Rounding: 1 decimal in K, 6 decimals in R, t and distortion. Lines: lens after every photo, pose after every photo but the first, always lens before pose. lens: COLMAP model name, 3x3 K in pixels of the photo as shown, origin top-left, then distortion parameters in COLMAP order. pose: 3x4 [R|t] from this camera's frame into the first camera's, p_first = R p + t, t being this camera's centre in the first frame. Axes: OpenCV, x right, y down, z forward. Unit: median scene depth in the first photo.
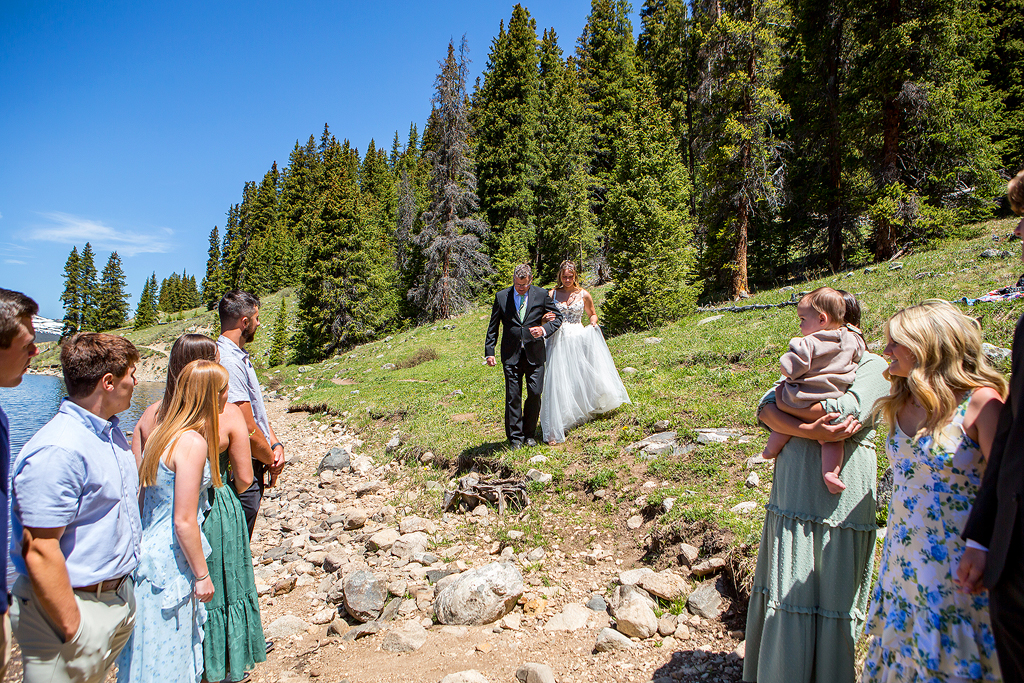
lens RADIAL K [[726.4, 0, 512.0], [0, 726.4, 341.5], [0, 0, 1]] dist [-0.121057, 0.089869]
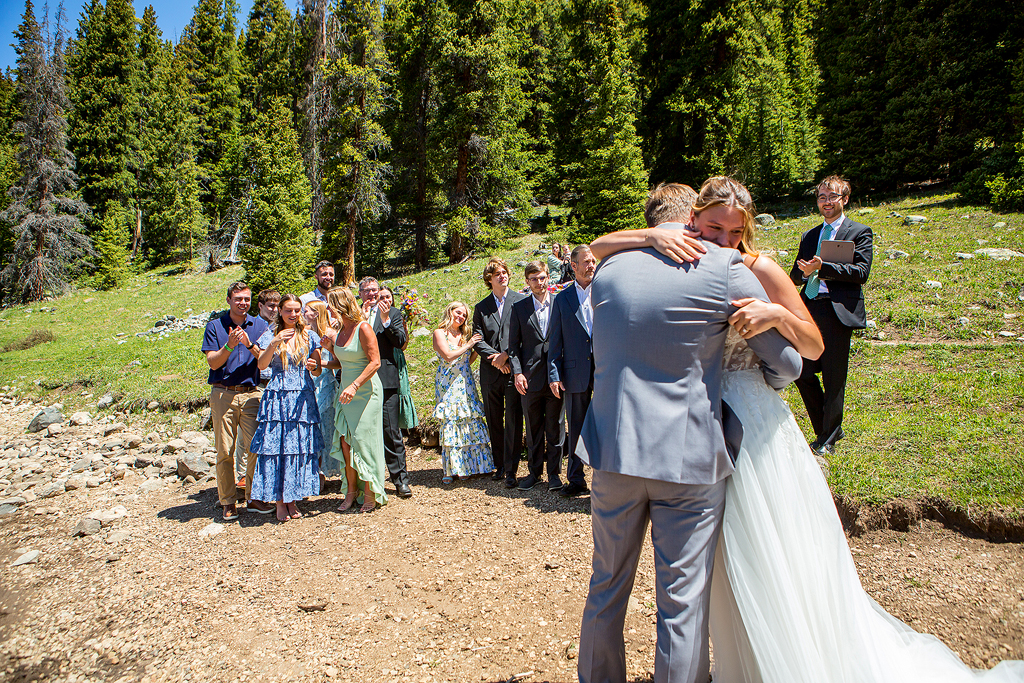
lens RADIAL K [[714.5, 0, 524.7], [0, 714.5, 348.7], [0, 0, 1]] dist [-0.123713, 0.088867]
pose [[0.829436, -0.015085, 0.558398, -0.068898], [-0.000811, 0.999602, 0.028208, 0.005685], [-0.558601, -0.023849, 0.829093, -0.111238]]
